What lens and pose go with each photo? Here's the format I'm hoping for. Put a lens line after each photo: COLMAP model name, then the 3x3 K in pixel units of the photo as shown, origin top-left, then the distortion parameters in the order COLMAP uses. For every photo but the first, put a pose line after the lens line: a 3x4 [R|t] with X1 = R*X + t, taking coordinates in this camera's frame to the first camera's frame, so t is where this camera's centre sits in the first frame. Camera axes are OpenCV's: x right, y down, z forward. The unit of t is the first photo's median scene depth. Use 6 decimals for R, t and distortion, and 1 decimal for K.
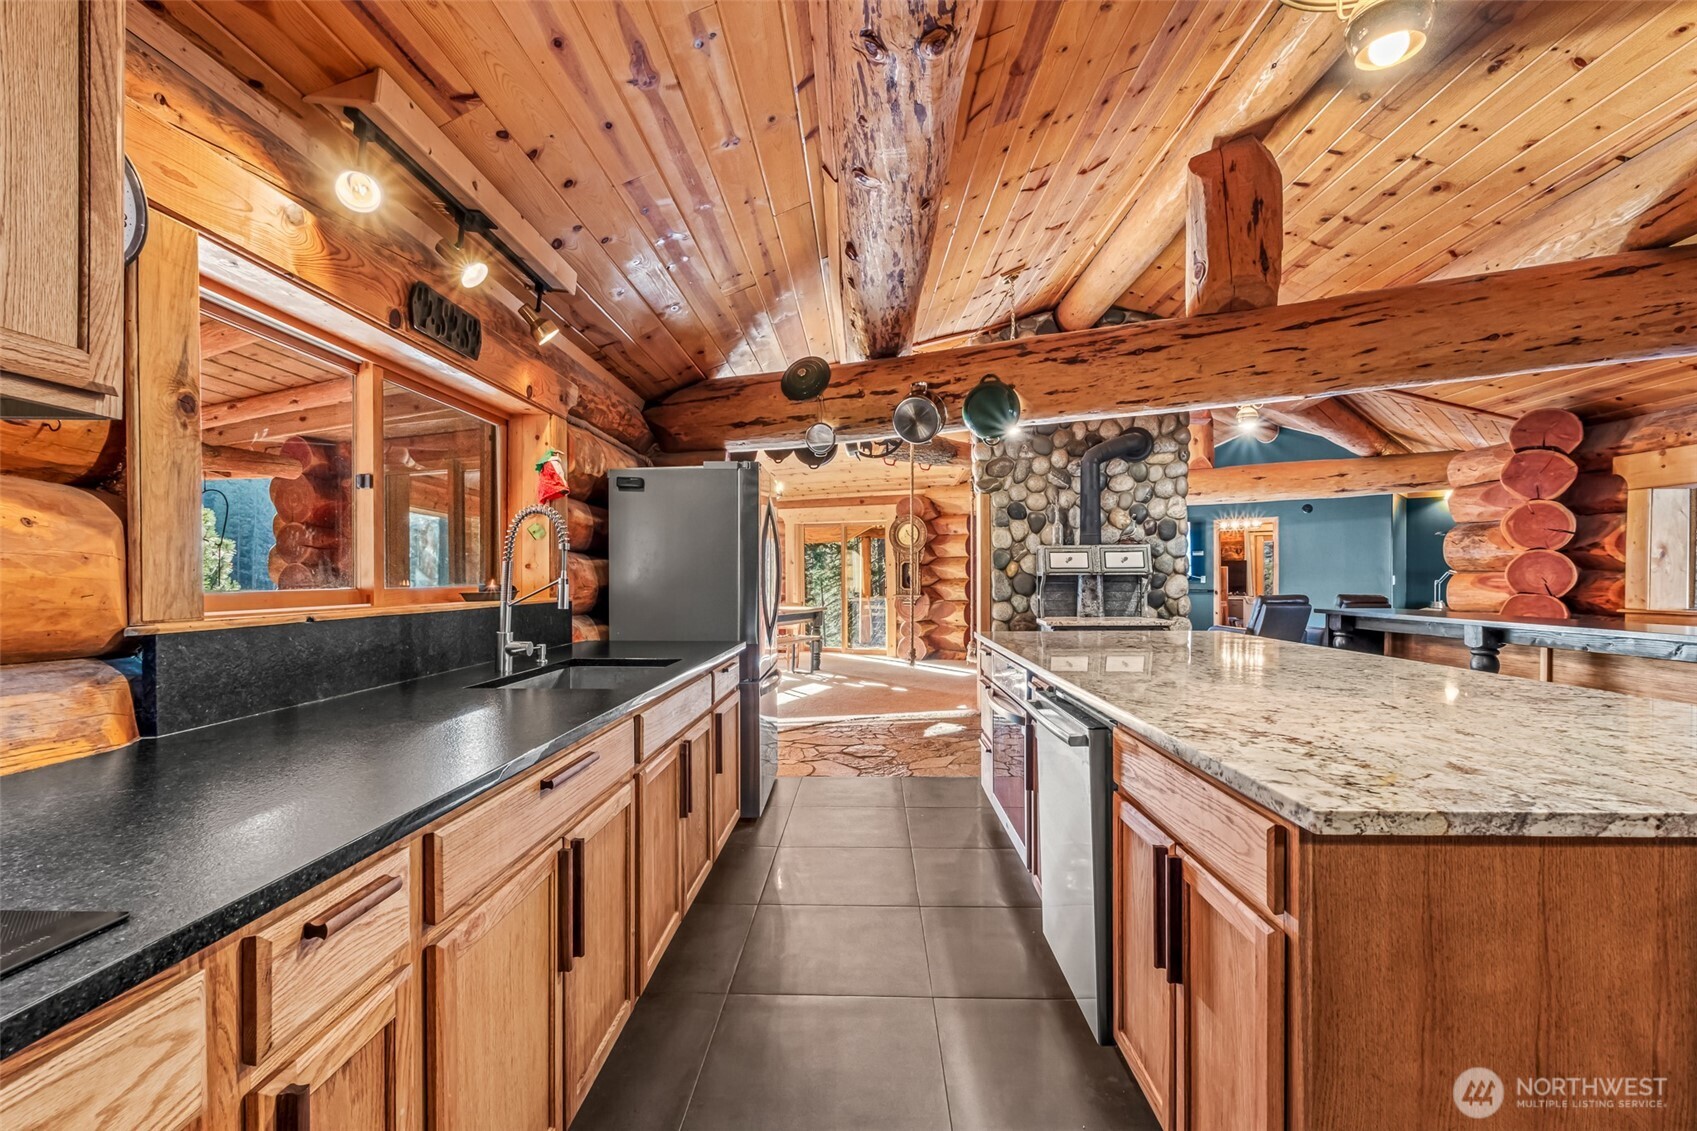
lens RADIAL K [[754.8, 0, 839.8], [0, 754.8, 577.4], [0, 0, 1]] dist [-0.005894, 0.000684]
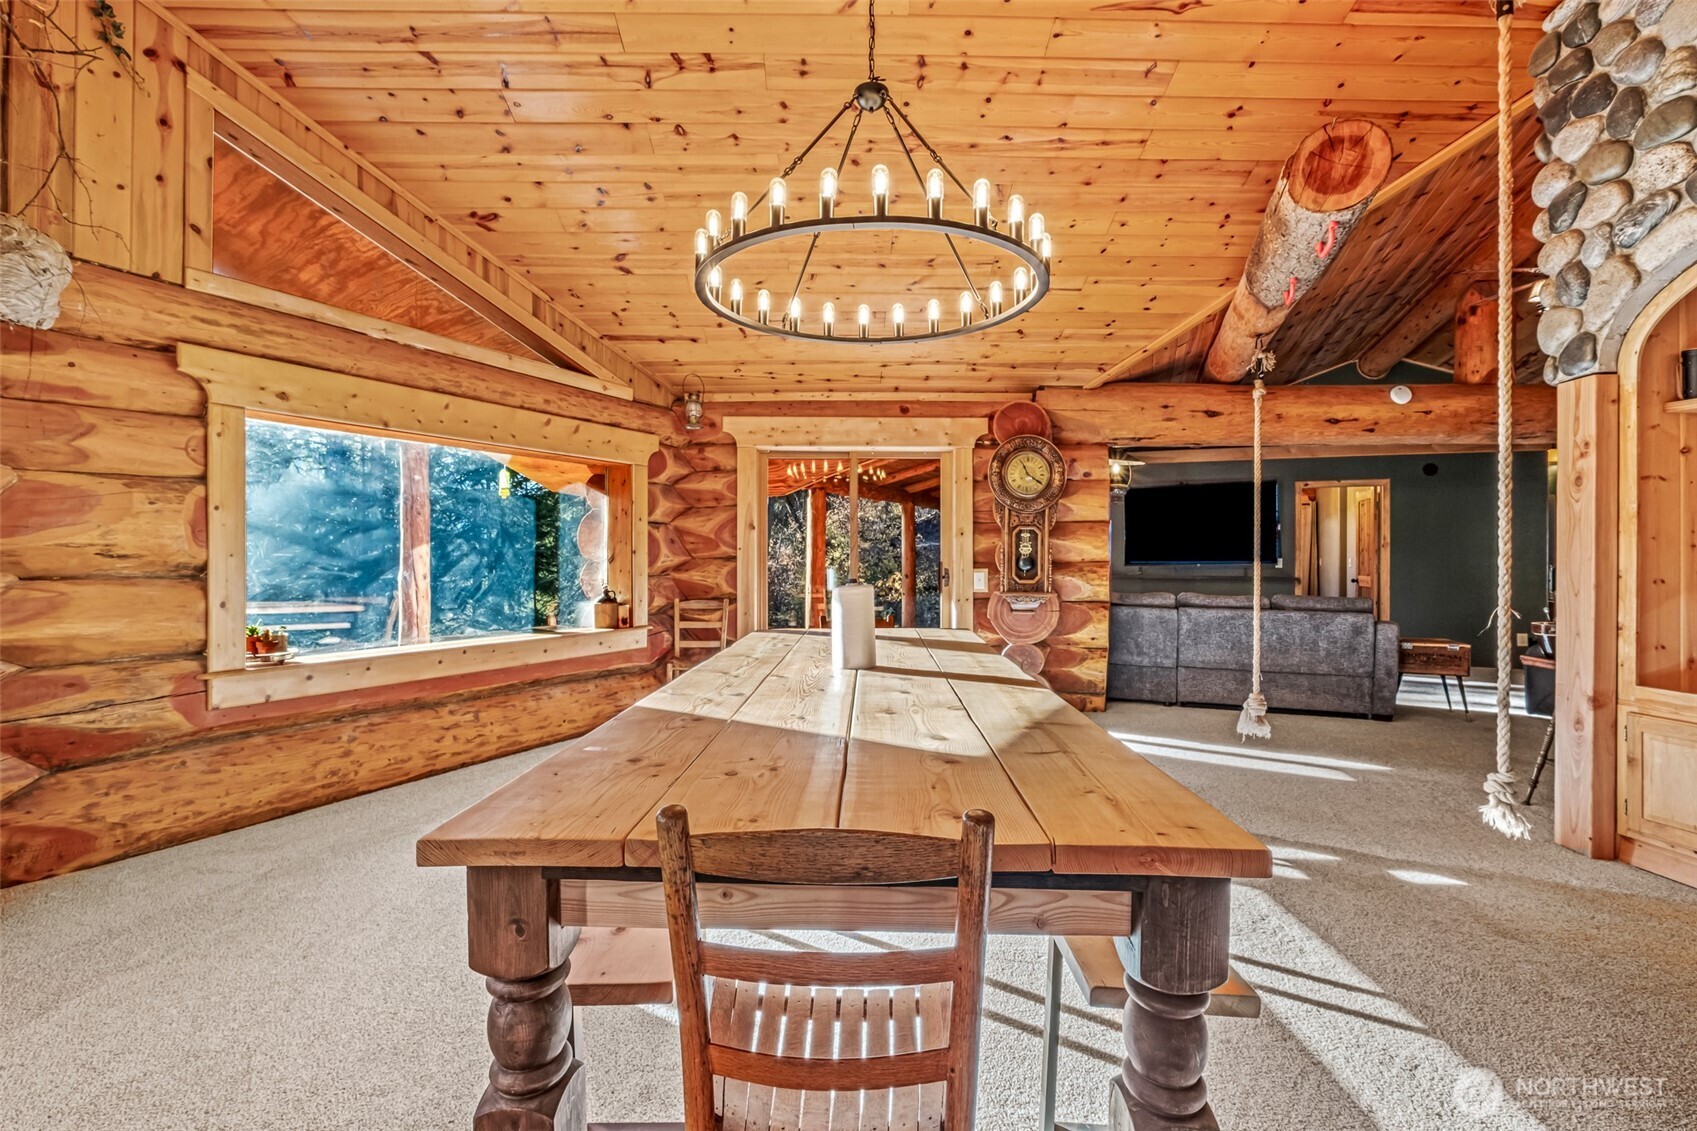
lens RADIAL K [[754.8, 0, 837.3], [0, 754.8, 555.6], [0, 0, 1]] dist [-0.005894, 0.000684]
pose [[0.885633, 0.002036, 0.464381, -0.935504], [0.000775, 0.999983, -0.005862, 0.008737], [-0.464384, 0.005551, 0.885616, 2.080827]]
